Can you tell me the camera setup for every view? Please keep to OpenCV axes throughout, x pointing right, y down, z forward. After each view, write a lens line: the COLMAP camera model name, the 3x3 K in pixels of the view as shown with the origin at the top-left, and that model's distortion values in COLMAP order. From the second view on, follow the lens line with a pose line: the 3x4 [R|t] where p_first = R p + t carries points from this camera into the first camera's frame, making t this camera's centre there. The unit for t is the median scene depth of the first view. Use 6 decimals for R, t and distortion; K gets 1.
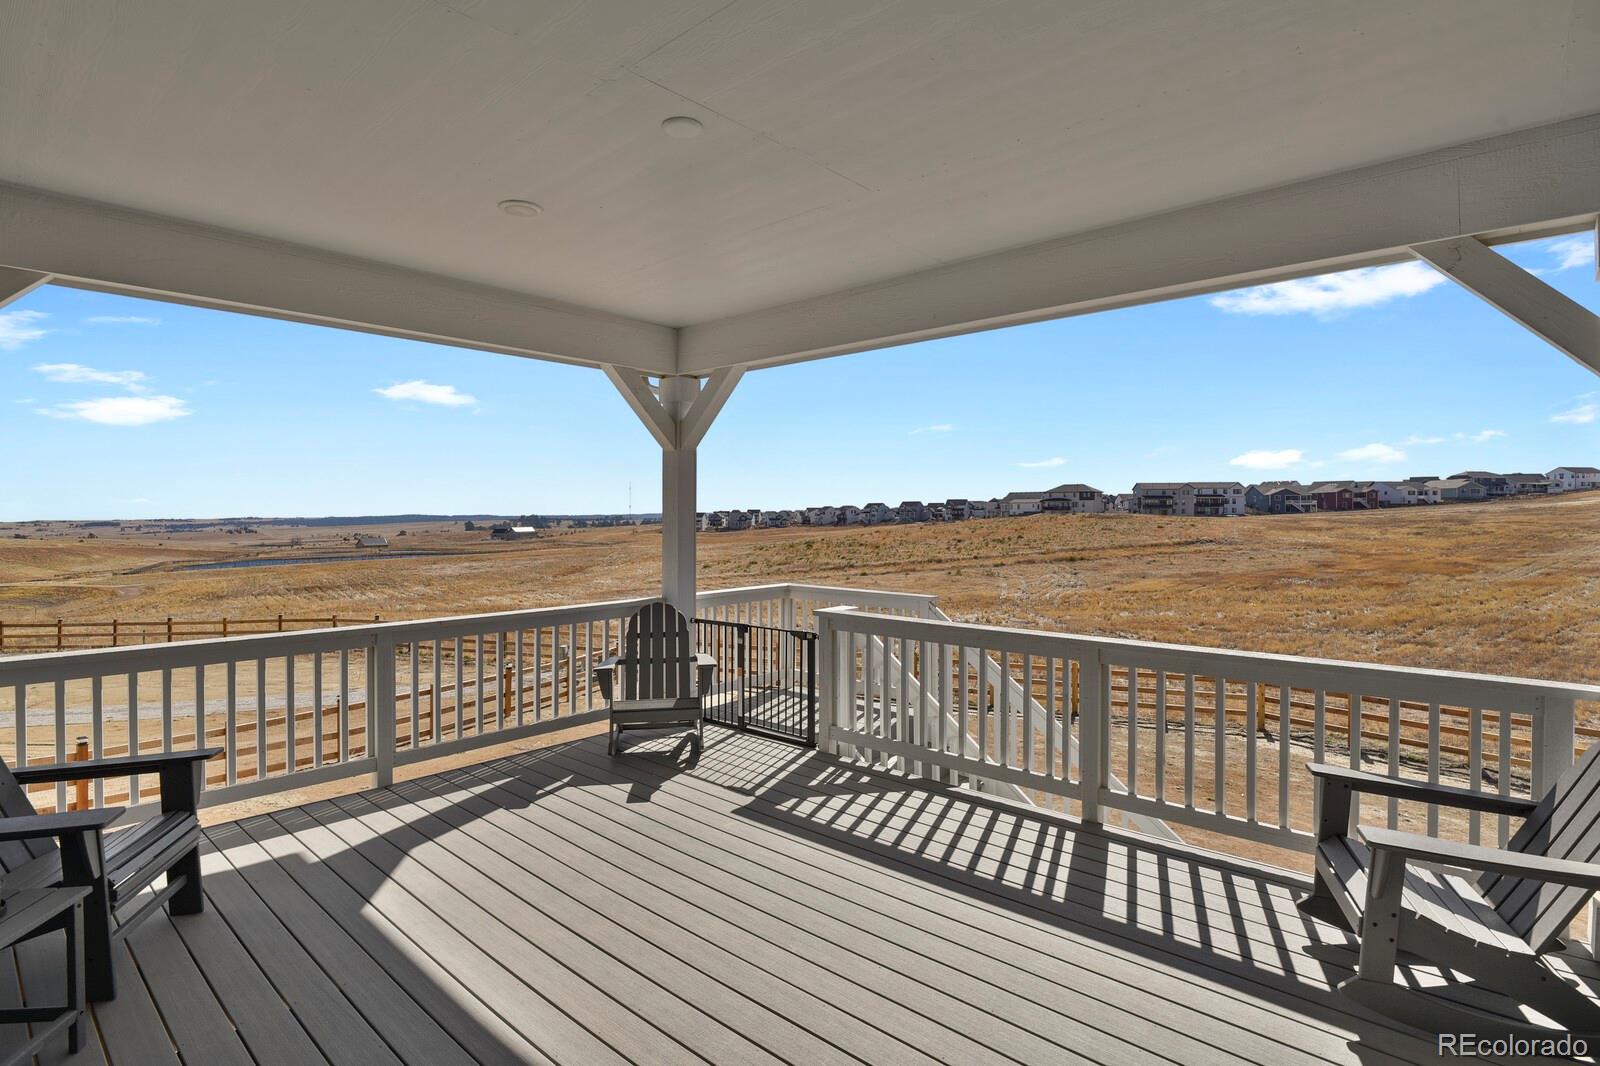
lens RADIAL K [[785.9, 0, 803.3], [0, 785.9, 517.3], [0, 0, 1]] dist [-0.025535, -0.003130]
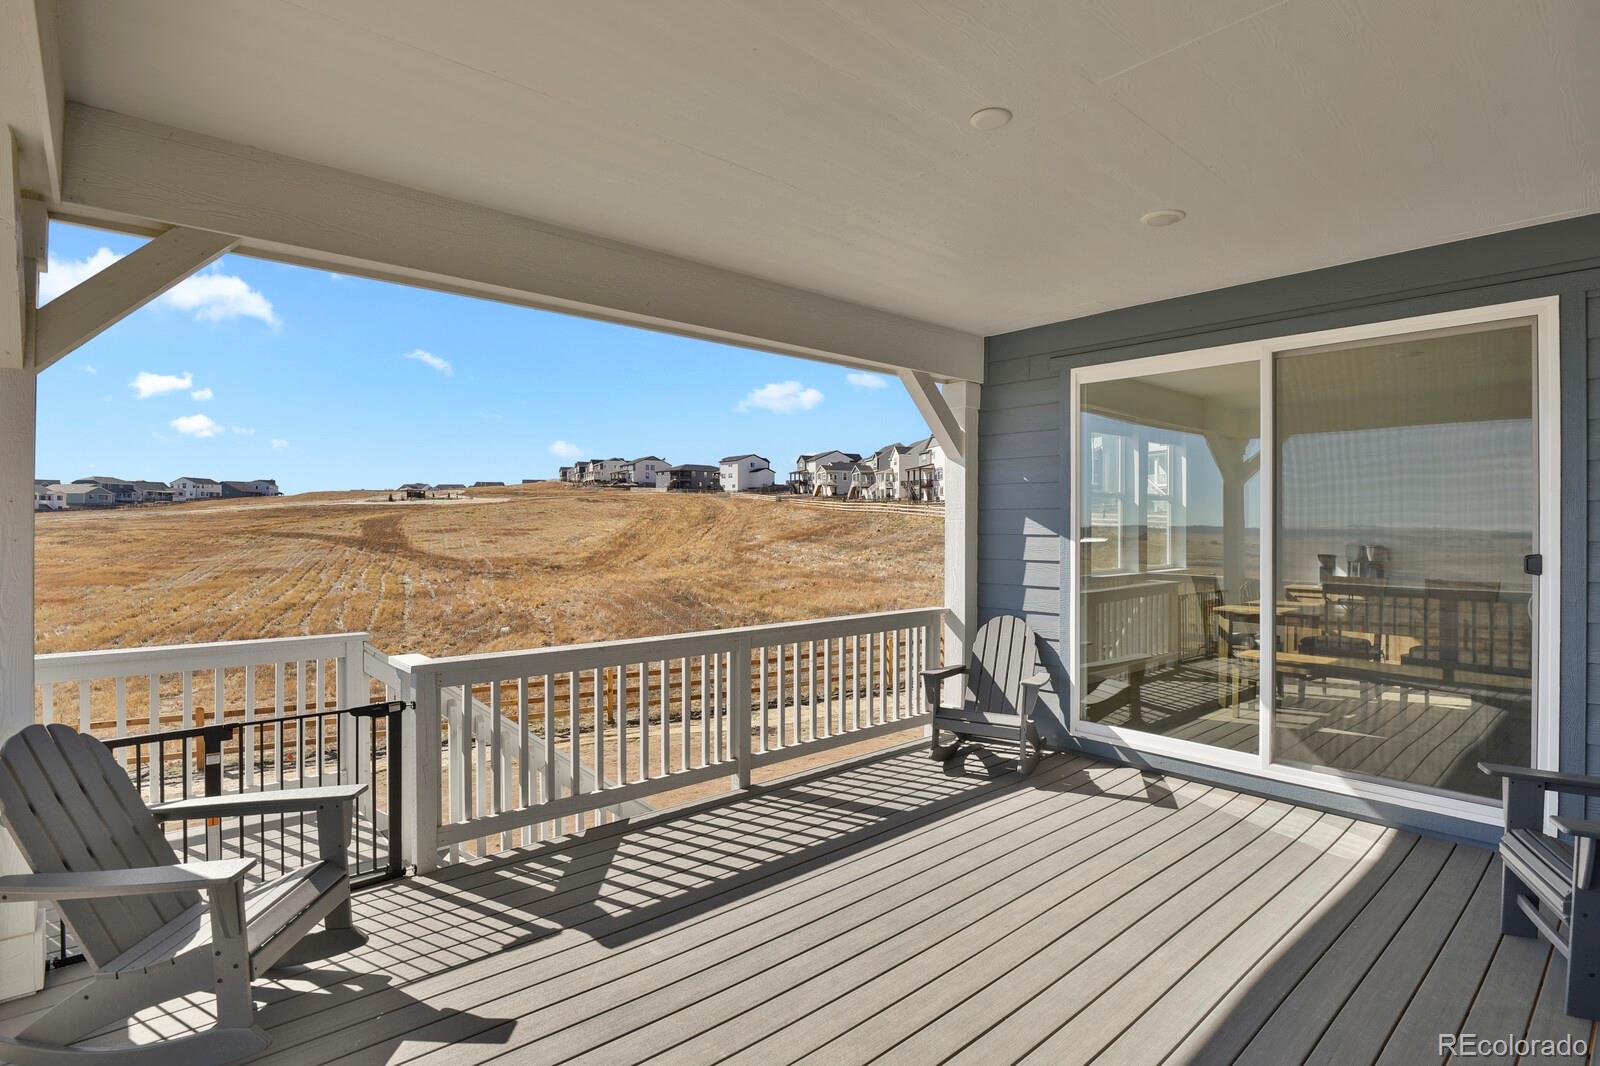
lens RADIAL K [[821.3, 0, 800.5], [0, 821.3, 527.8], [0, 0, 1]] dist [-0.027013, -0.000254]
pose [[0.109461, -0.005812, 0.993974, -0.757229], [0.001814, 0.999982, 0.005647, -0.000466], [-0.993989, 0.001185, 0.109470, 0.721741]]
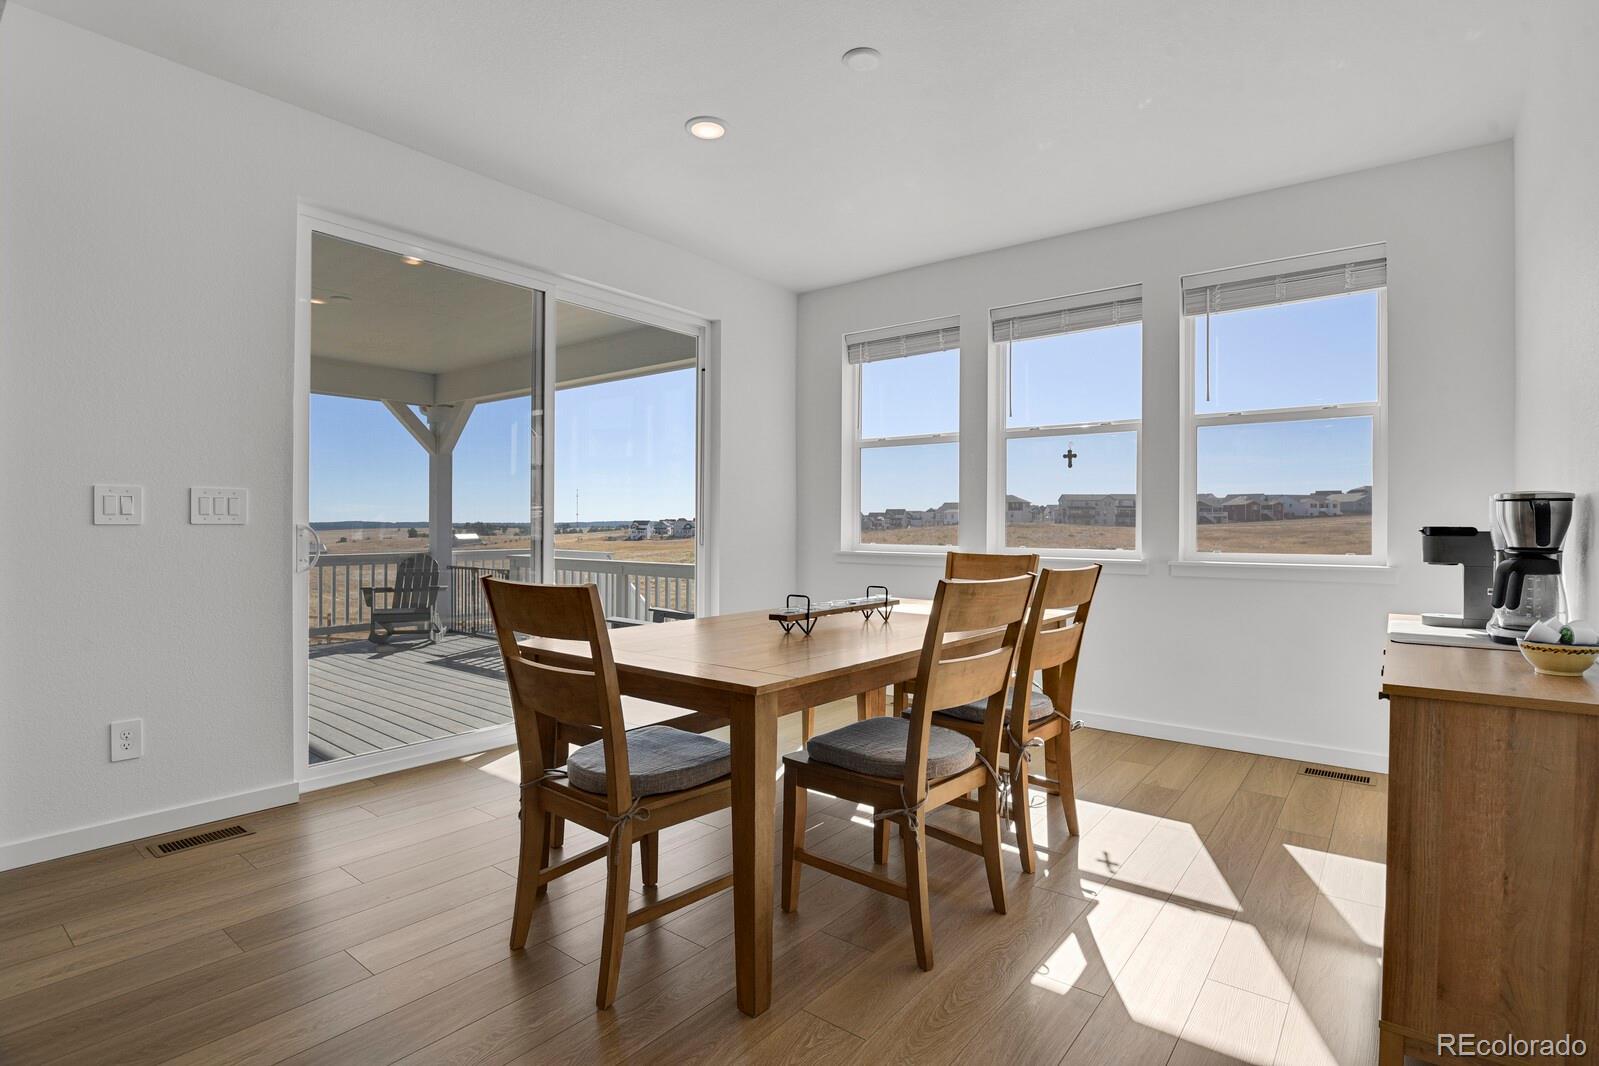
lens RADIAL K [[785.4, 0, 800.8], [0, 785.4, 527.9], [0, 0, 1]] dist [-0.025535, -0.003130]
pose [[0.998458, 0.006261, 0.055165, 0.651425], [-0.006319, 0.999980, 0.000888, 0.072353], [-0.055158, -0.001235, 0.998477, -0.775681]]
